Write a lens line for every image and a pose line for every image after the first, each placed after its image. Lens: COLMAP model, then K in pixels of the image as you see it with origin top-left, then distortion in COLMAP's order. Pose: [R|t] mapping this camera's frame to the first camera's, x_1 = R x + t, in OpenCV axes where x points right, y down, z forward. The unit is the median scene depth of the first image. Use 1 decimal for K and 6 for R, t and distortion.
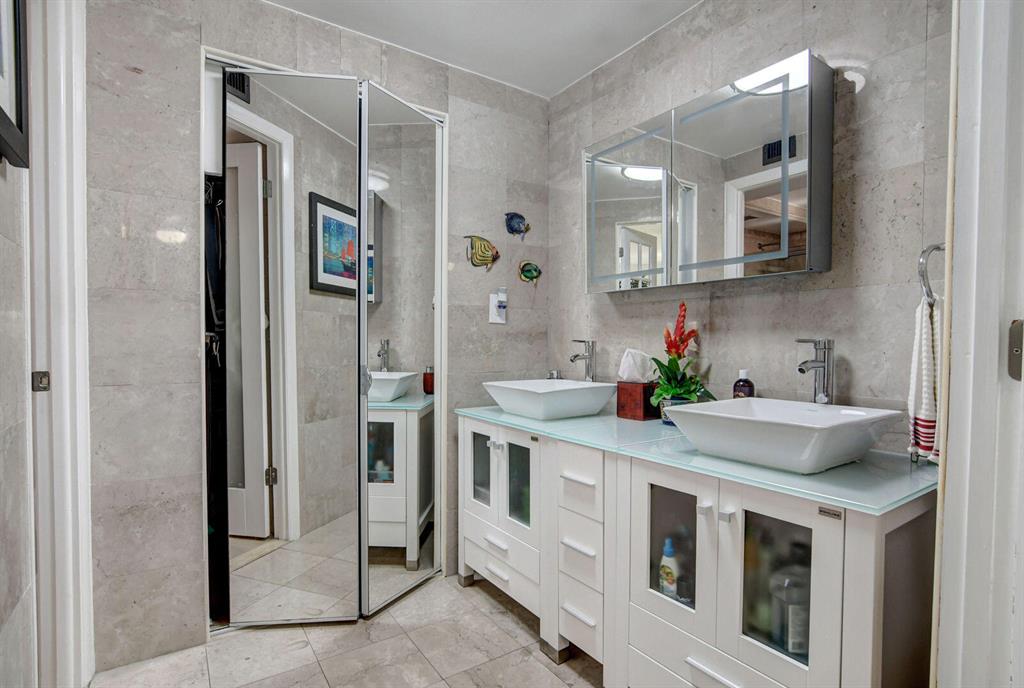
lens RADIAL K [[505.4, 0, 515.2], [0, 505.4, 347.1], [0, 0, 1]] dist [-0.023218, 0.007757]
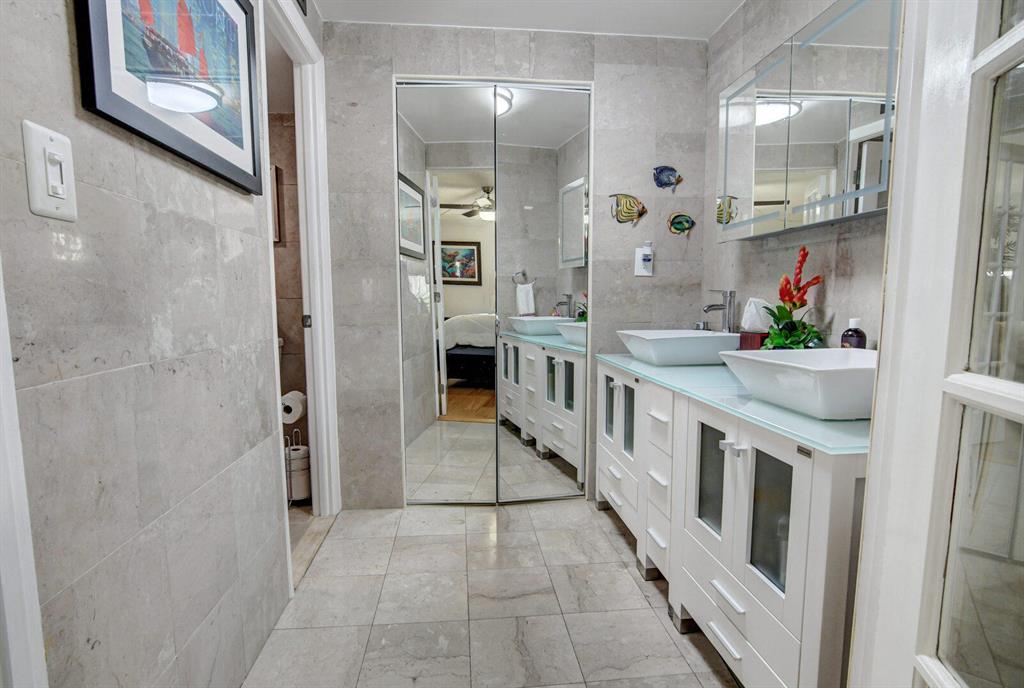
lens RADIAL K [[505.4, 0, 511.0], [0, 505.4, 342.8], [0, 0, 1]] dist [-0.023218, 0.007757]
pose [[0.881100, 0.031093, -0.471906, 0.264021], [0.004607, 0.997225, 0.074307, 0.014537], [0.472907, -0.067646, 0.878512, -0.073462]]
